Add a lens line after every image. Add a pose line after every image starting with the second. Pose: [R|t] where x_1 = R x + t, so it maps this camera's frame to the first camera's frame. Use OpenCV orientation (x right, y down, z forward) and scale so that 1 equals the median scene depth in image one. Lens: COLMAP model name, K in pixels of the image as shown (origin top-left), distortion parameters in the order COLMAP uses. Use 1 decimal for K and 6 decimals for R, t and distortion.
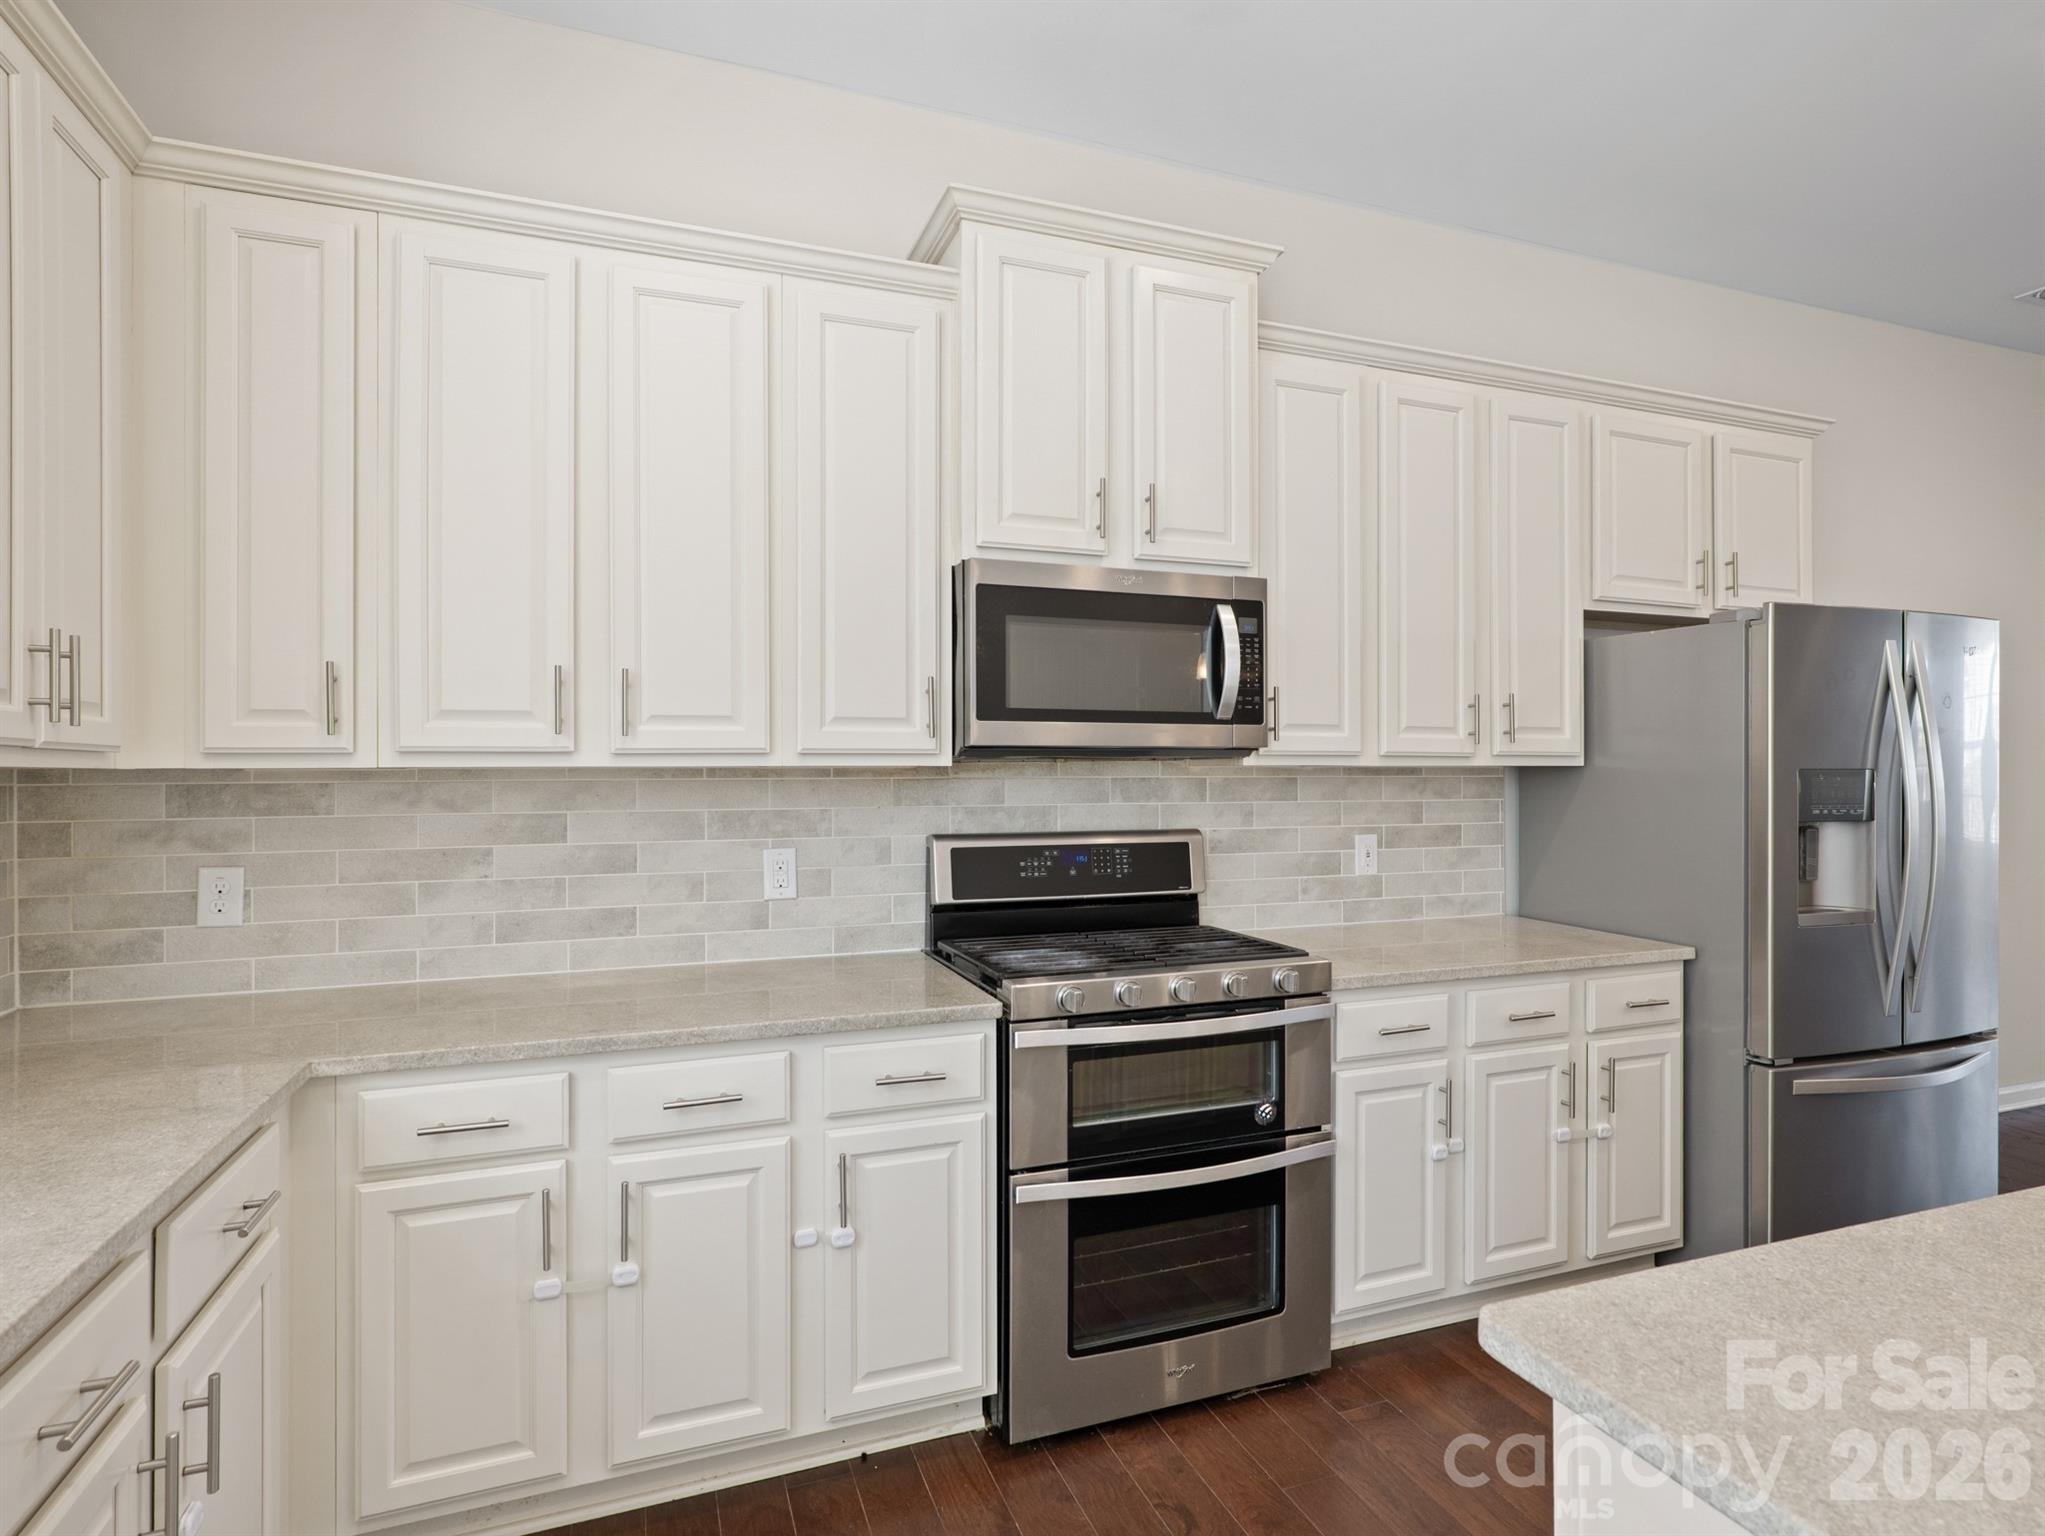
lens RADIAL K [[1072.8, 0, 1028.2], [0, 1072.8, 755.9], [0, 0, 1]] dist [-0.009089, 0.008088]
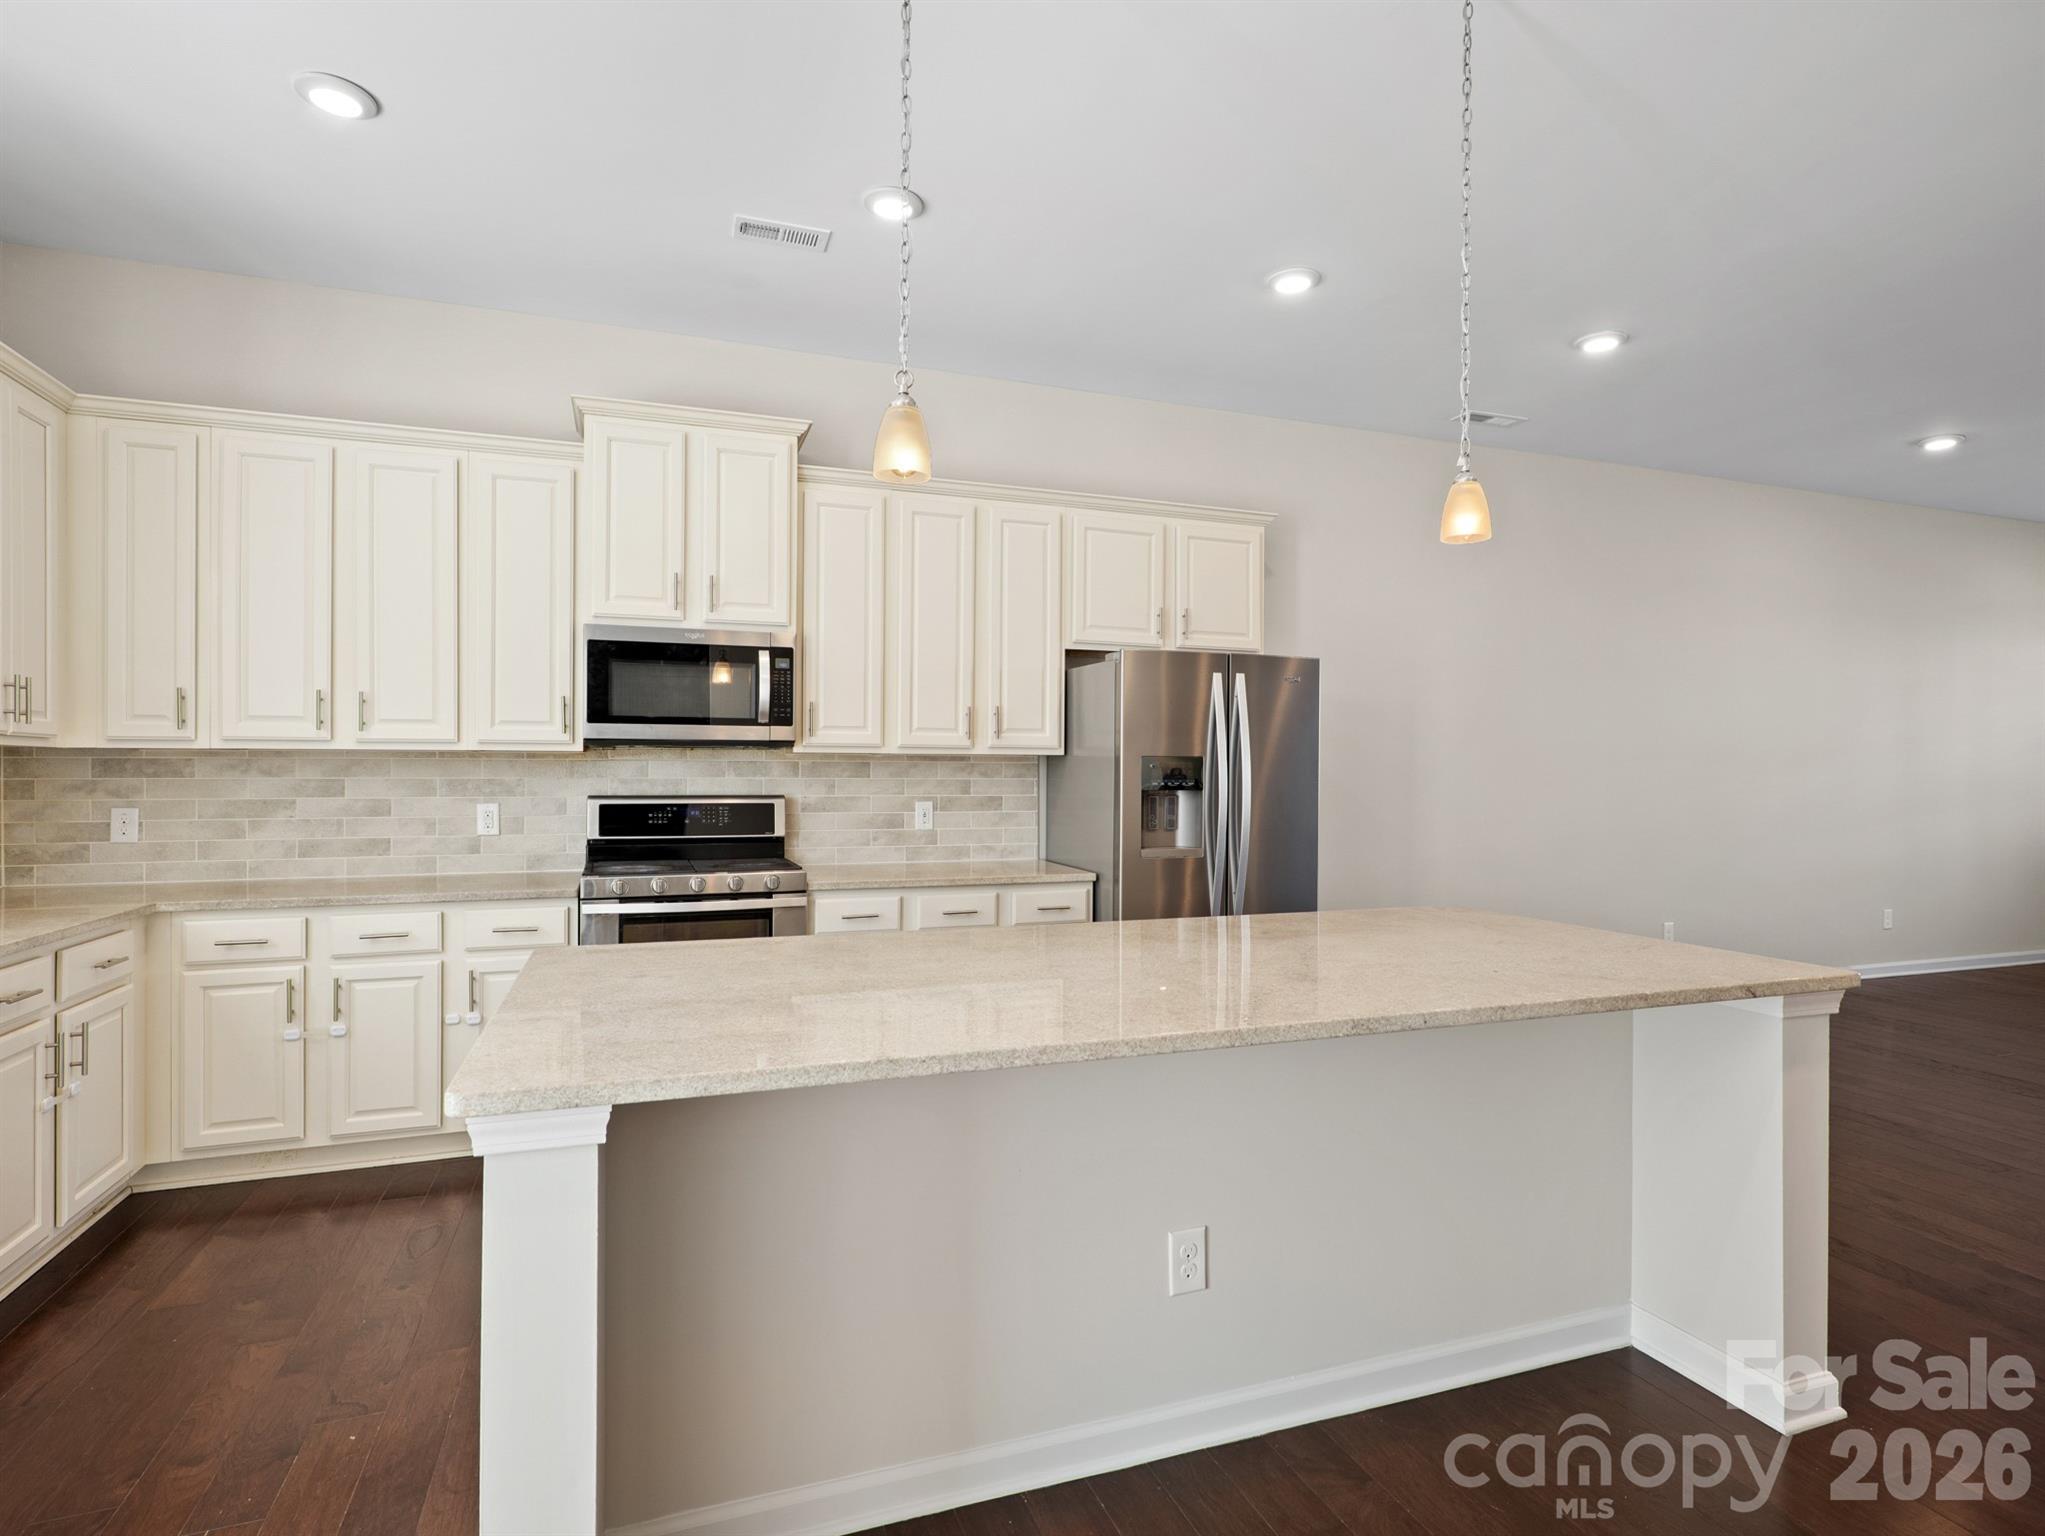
lens RADIAL K [[1072.8, 0, 1026.7], [0, 1072.8, 762.7], [0, 0, 1]] dist [-0.009089, 0.008088]
pose [[0.999961, 0.005905, -0.006544, 0.614311], [-0.005855, 0.999954, 0.007533, 0.011158], [0.006589, -0.007494, 0.999950, -0.612572]]
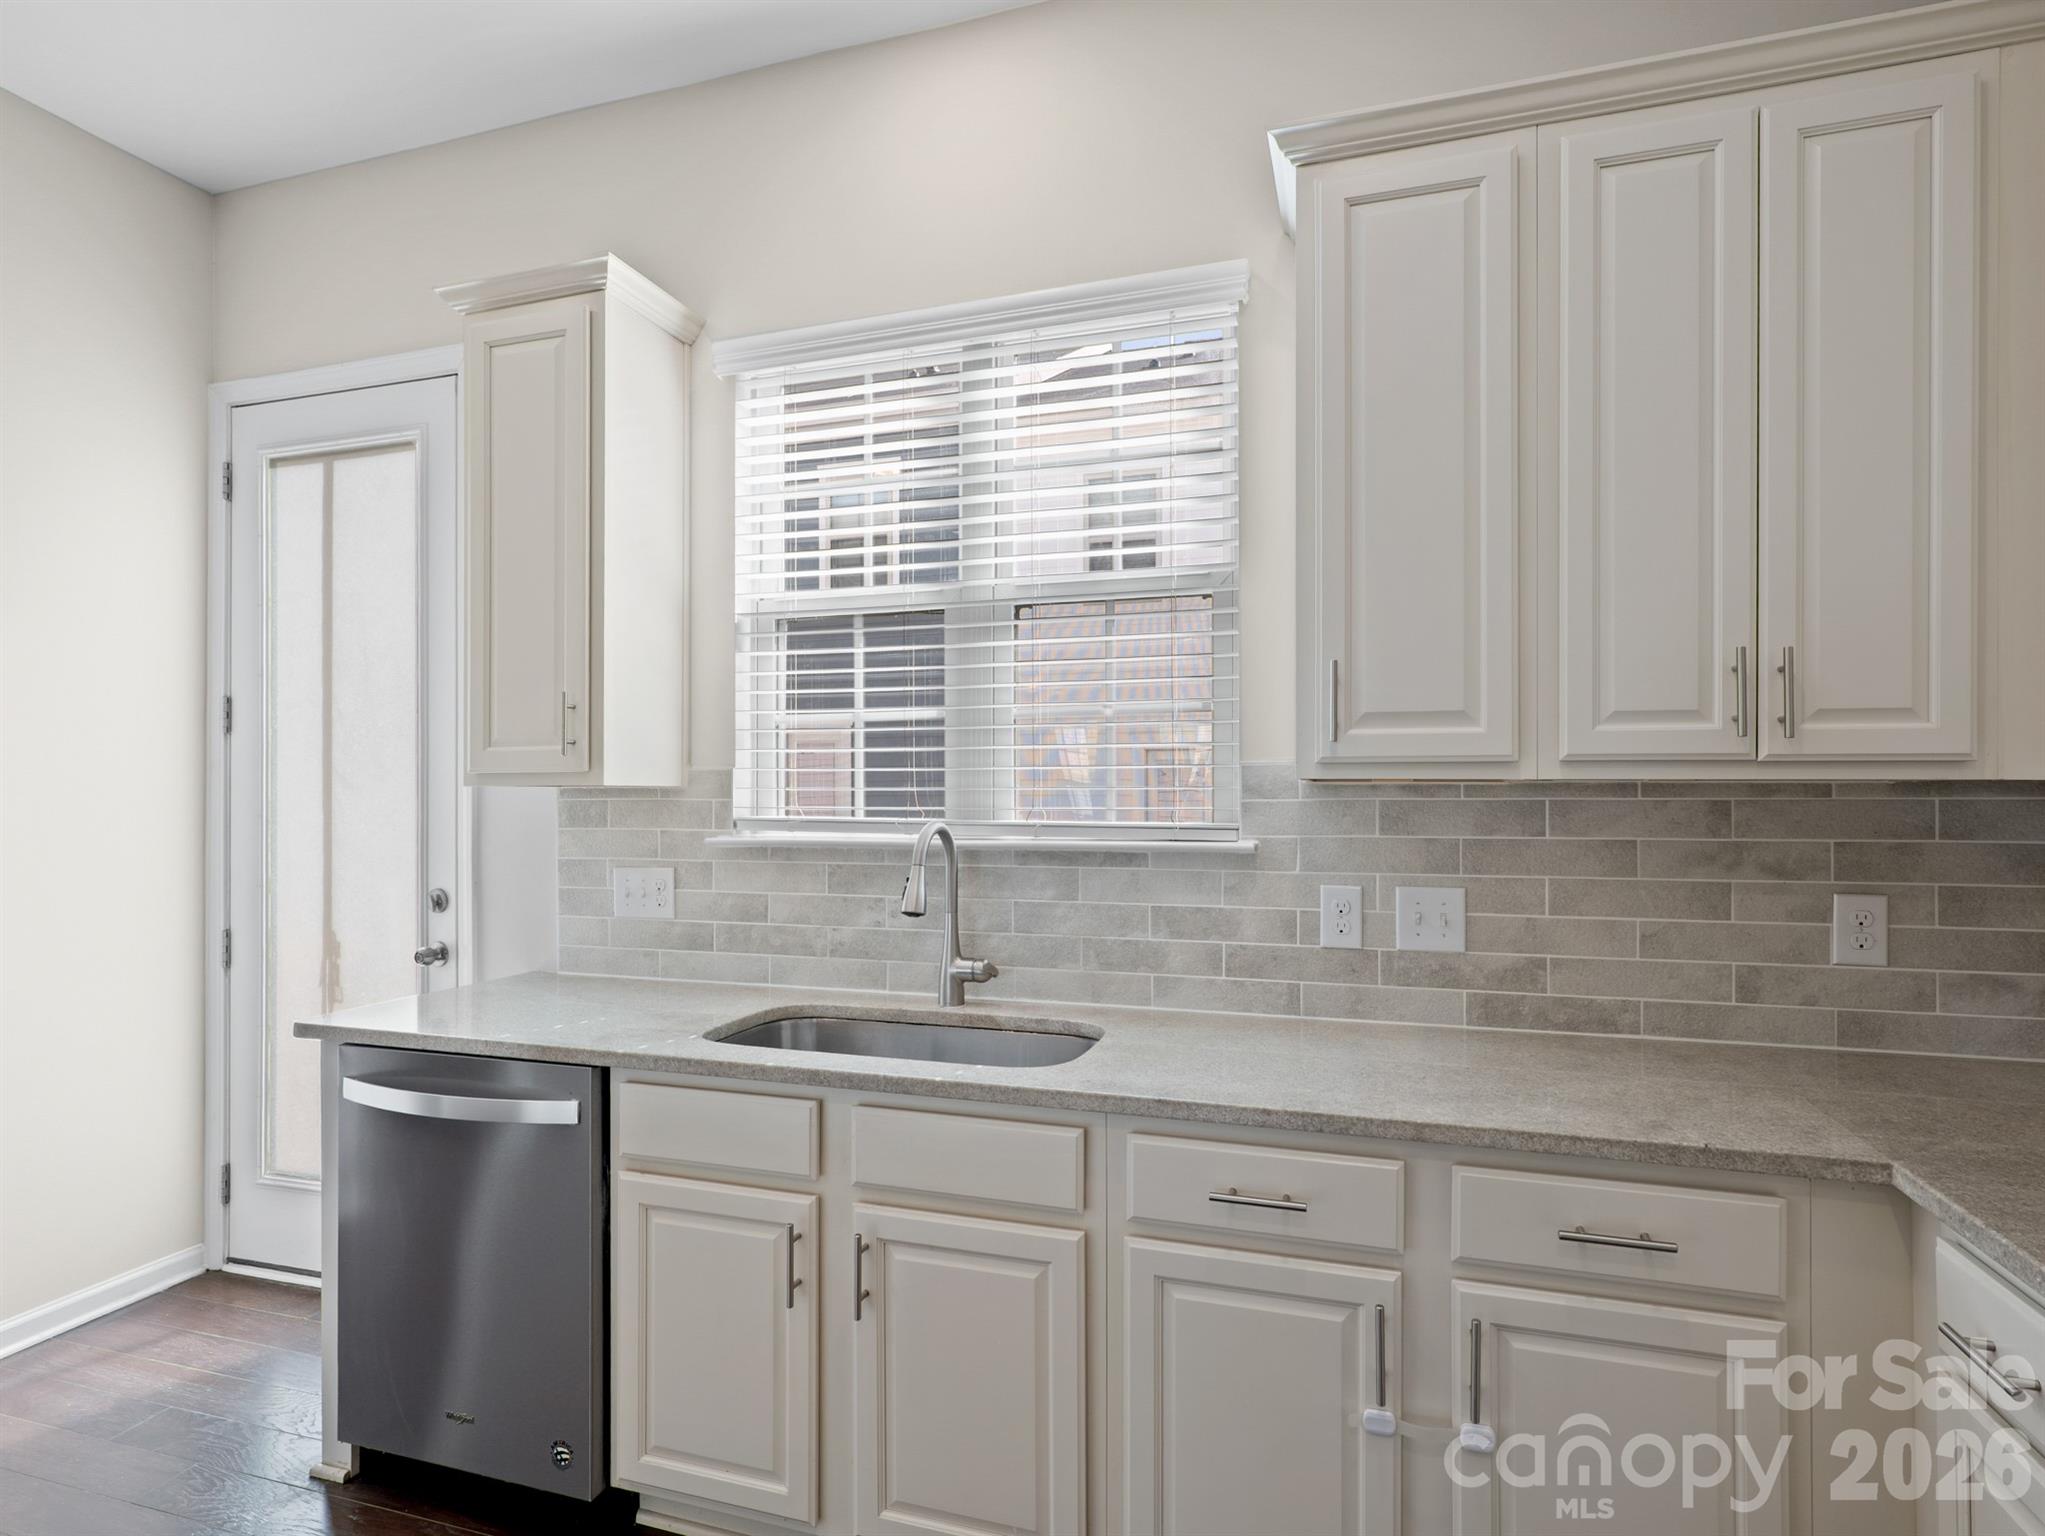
lens RADIAL K [[1072.8, 0, 1014.7], [0, 1072.8, 790.6], [0, 0, 1]] dist [-0.009089, 0.008088]
pose [[-0.618783, 0.004269, -0.785550, 0.217951], [0.015132, 0.999864, -0.006486, 0.010411], [0.785416, -0.015900, -0.618764, 0.697154]]
